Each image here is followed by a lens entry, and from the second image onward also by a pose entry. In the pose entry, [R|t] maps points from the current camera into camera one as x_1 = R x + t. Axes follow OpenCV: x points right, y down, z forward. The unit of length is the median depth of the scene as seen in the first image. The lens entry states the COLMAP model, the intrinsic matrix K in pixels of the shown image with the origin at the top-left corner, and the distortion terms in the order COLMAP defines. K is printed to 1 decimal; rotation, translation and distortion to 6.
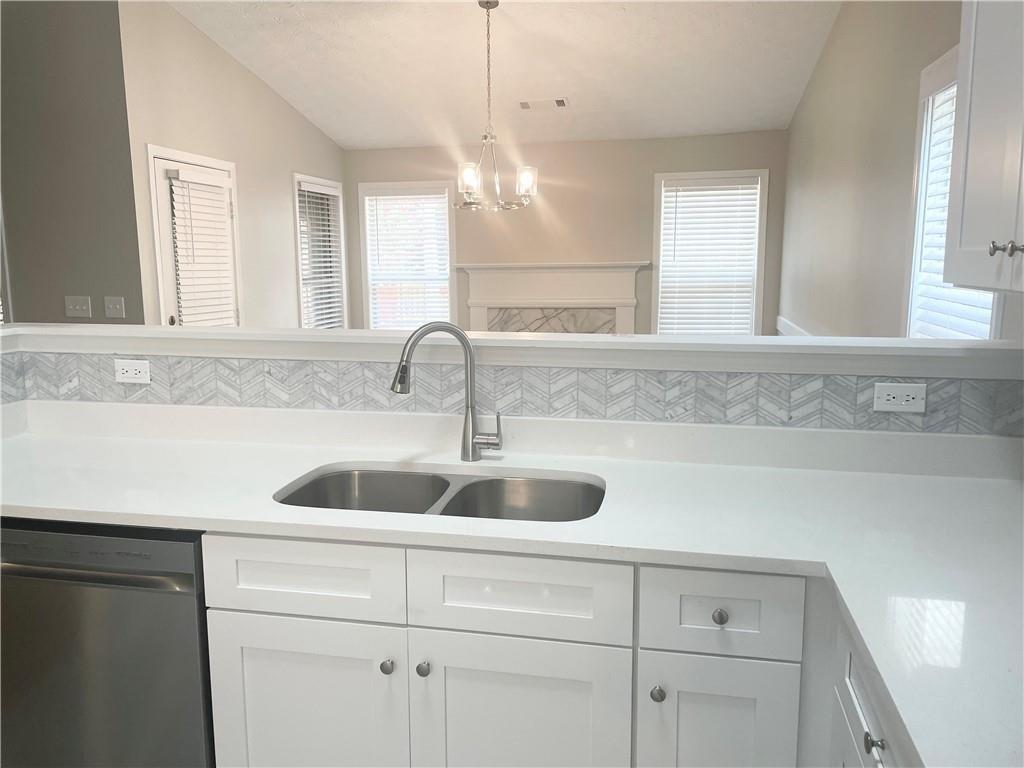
lens RADIAL K [[773.9, 0, 505.8], [0, 773.9, 376.3], [0, 0, 1]] dist [0.066740, -0.089390]
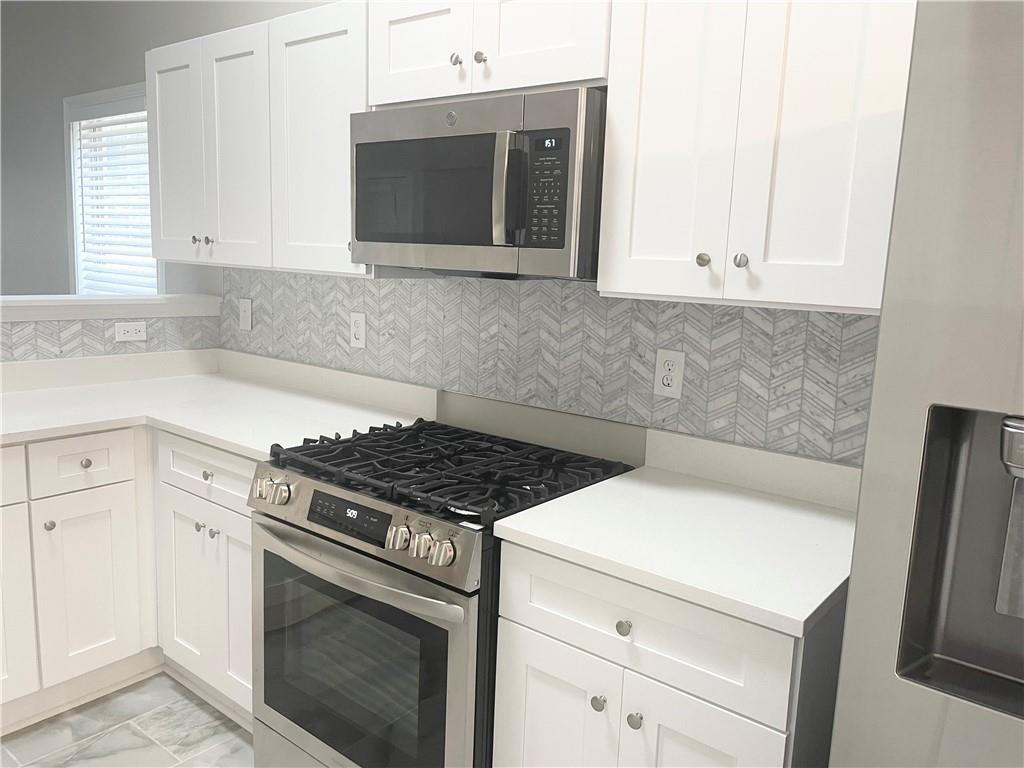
lens RADIAL K [[773.9, 0, 517.4], [0, 773.9, 378.4], [0, 0, 1]] dist [0.066740, -0.089390]
pose [[0.441632, -0.113780, 0.889952, -0.538795], [0.093147, 0.992380, 0.080652, 0.063385], [-0.892348, 0.047278, 0.448865, -0.375242]]
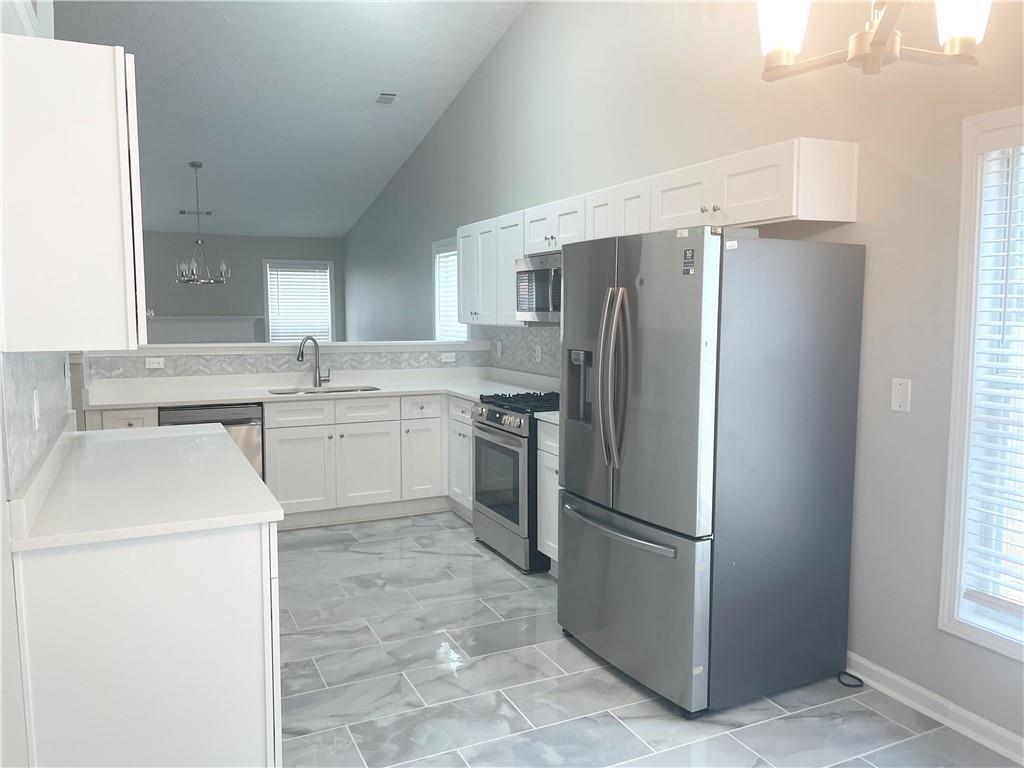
lens RADIAL K [[773.9, 0, 511.7], [0, 773.9, 386.4], [0, 0, 1]] dist [0.066740, -0.089390]
pose [[0.795532, -0.051110, 0.603752, -1.218204], [0.086090, 0.995861, -0.029133, 0.256894], [-0.599764, 0.075153, 0.796640, -1.689714]]
